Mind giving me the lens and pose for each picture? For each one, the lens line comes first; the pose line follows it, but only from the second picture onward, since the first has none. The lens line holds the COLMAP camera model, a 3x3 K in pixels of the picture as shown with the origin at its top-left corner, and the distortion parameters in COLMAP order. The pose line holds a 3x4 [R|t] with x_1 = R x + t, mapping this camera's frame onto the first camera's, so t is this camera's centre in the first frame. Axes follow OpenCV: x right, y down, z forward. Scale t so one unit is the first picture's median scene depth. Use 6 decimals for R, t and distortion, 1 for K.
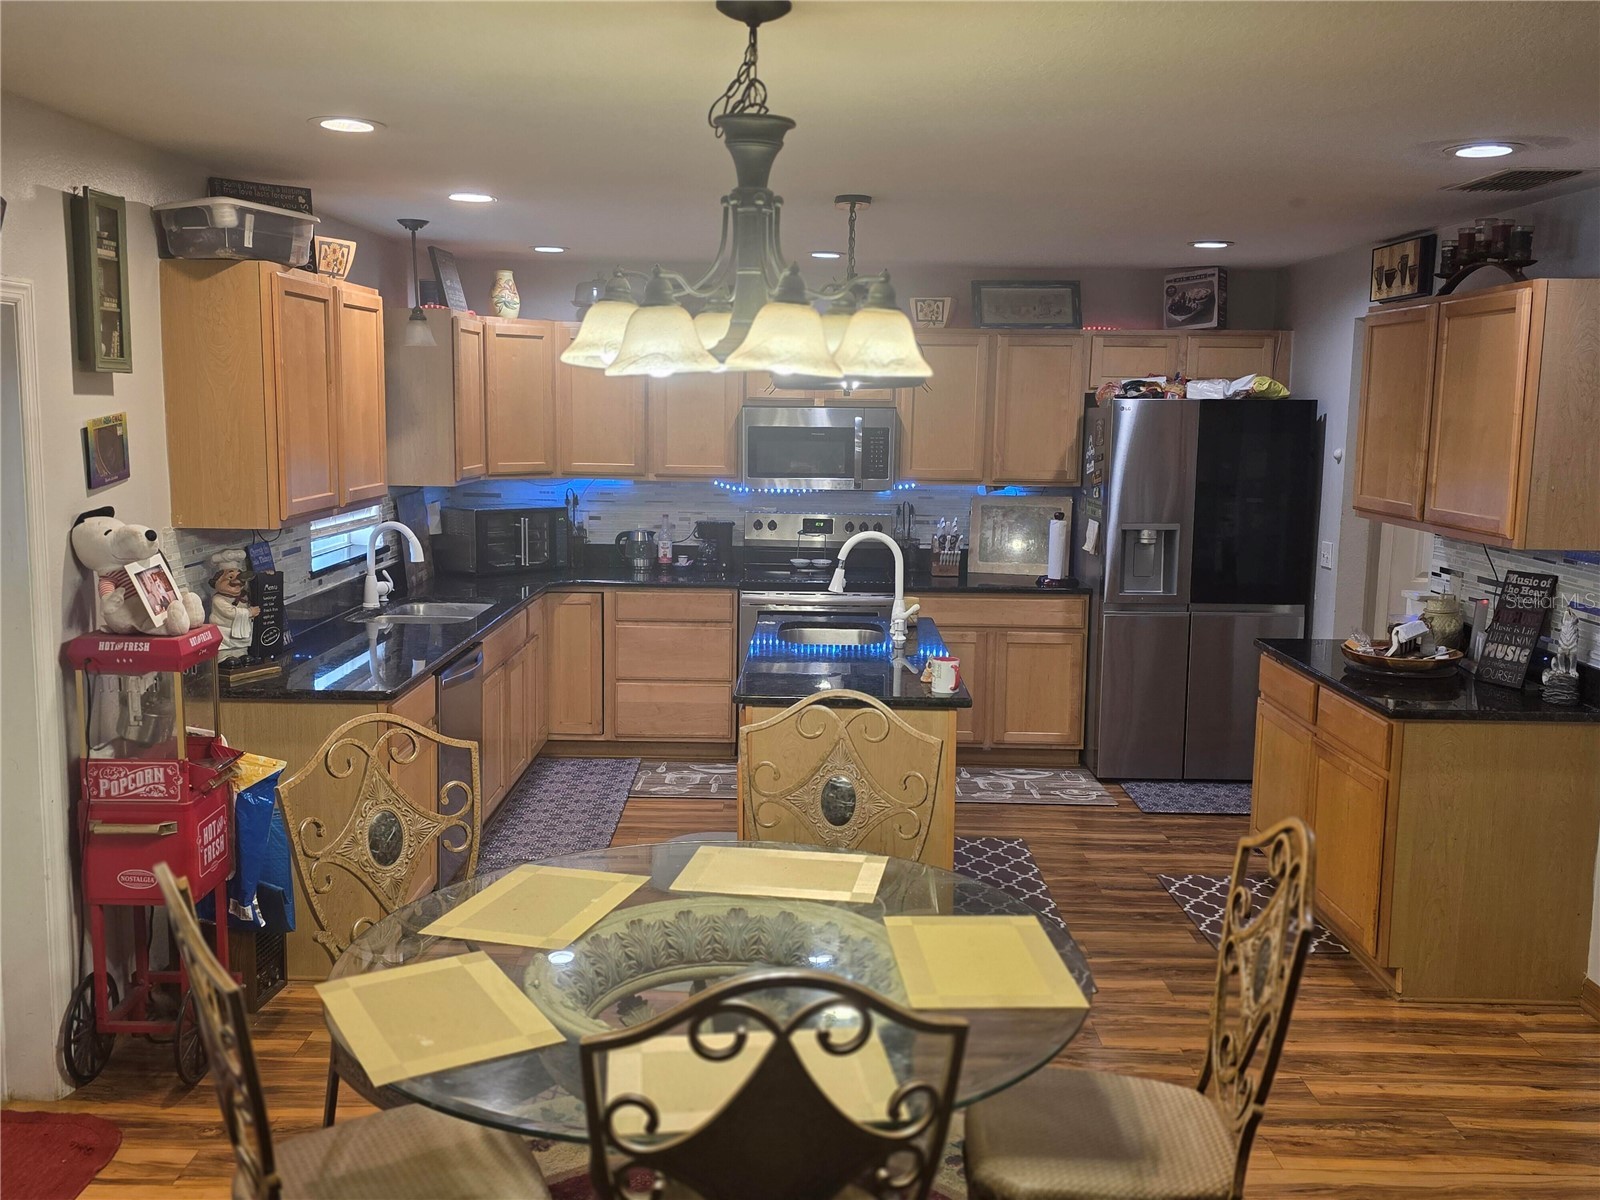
lens RADIAL K [[1435.6, 0, 790.5], [0, 1435.6, 599.3], [0, 0, 1]] dist [0.109428, -0.151865]
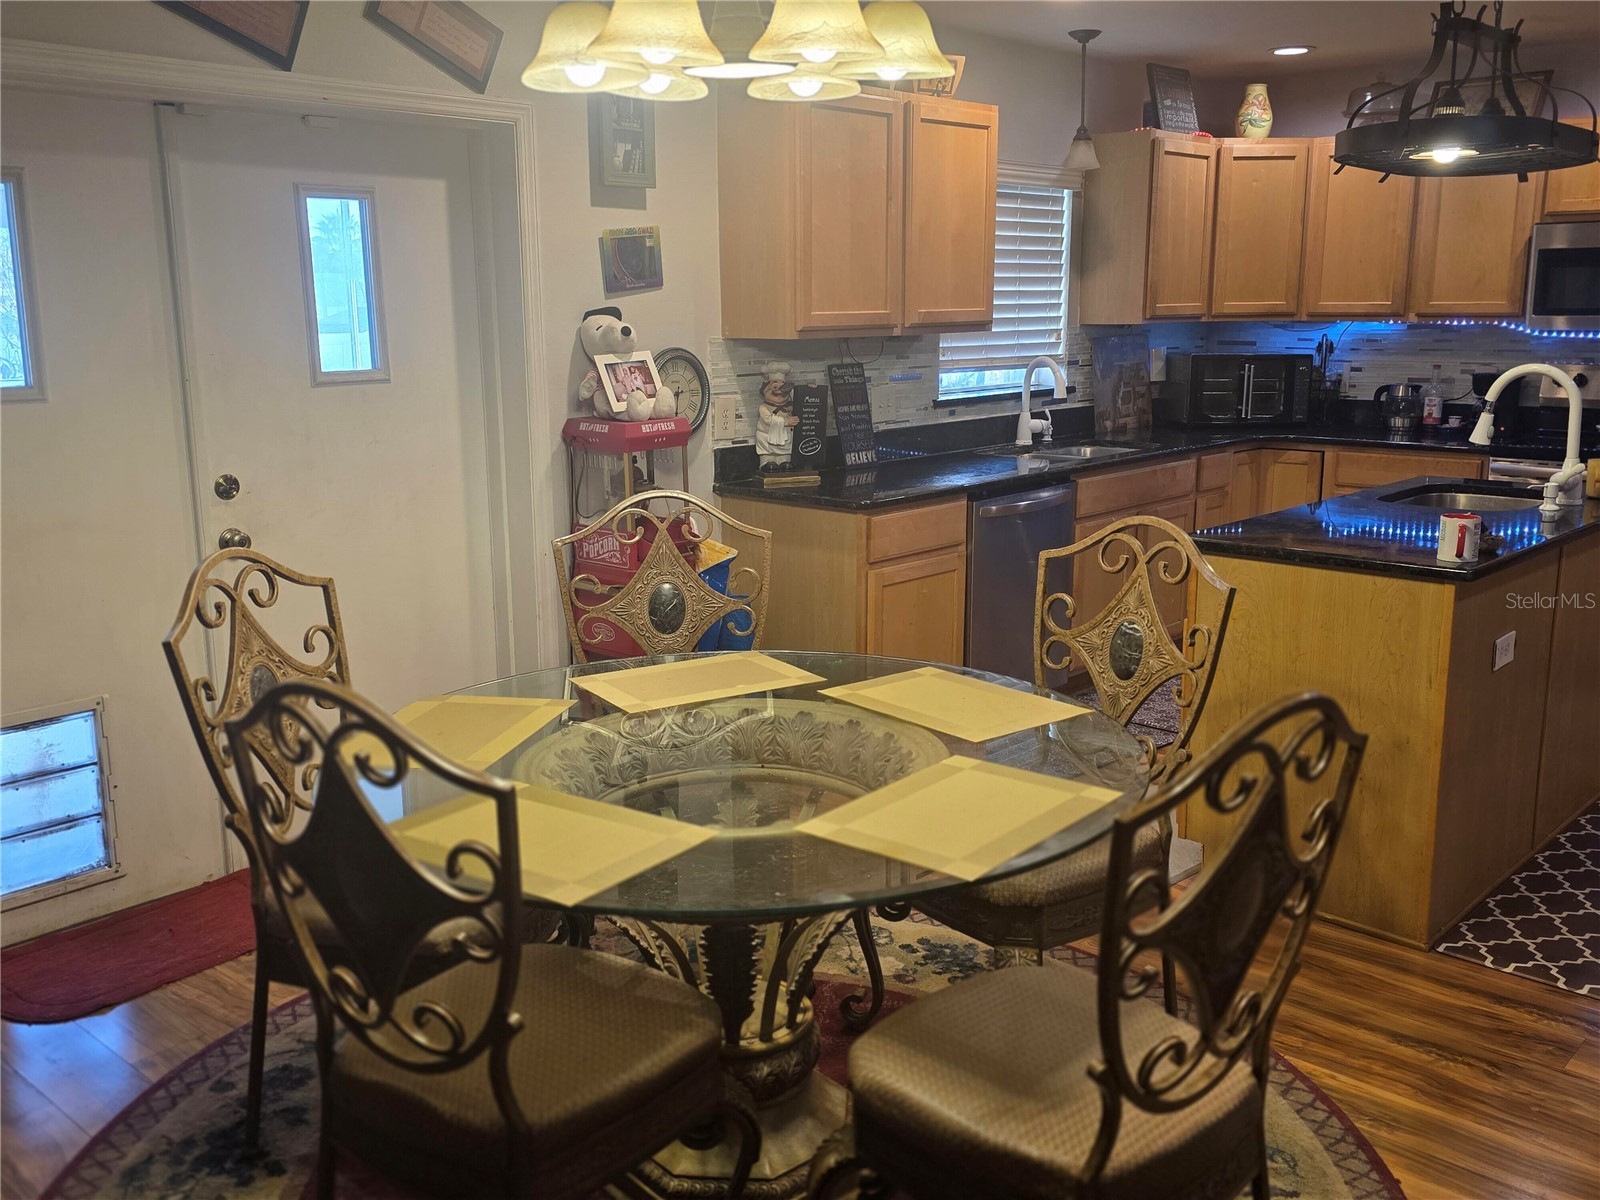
lens RADIAL K [[1435.6, 0, 799.6], [0, 1435.6, 593.1], [0, 0, 1]] dist [0.109428, -0.151865]
pose [[0.744946, 0.117315, -0.656729, 0.271017], [-0.075537, 0.992919, 0.091687, 0.029083], [0.662835, -0.018695, 0.748532, 0.162992]]
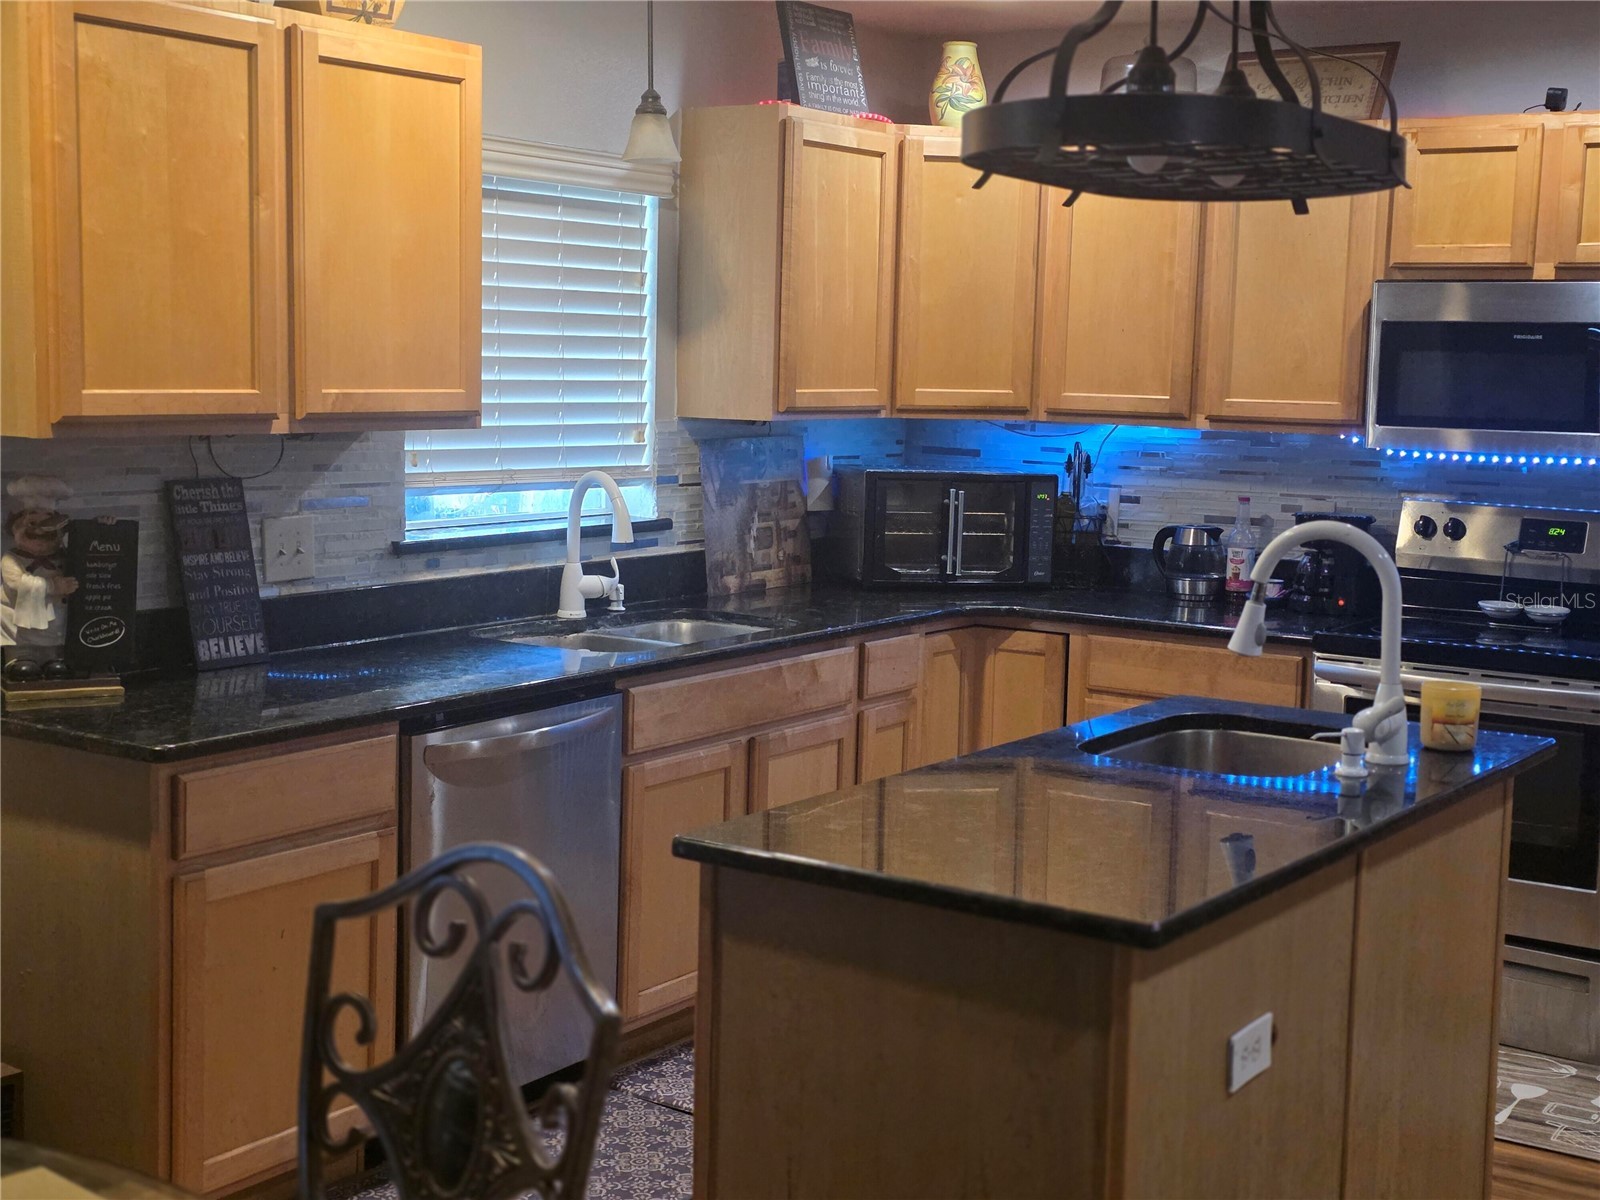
lens RADIAL K [[2161.1, 0, 795.6], [0, 2161.1, 610.0], [0, 0, 1]] dist [0.090721, 0.000000]
pose [[0.836375, 0.073922, -0.543151, 0.268685], [-0.088070, 0.996114, -0.000046, -0.005775], [0.541037, 0.047874, 0.839635, 0.338452]]
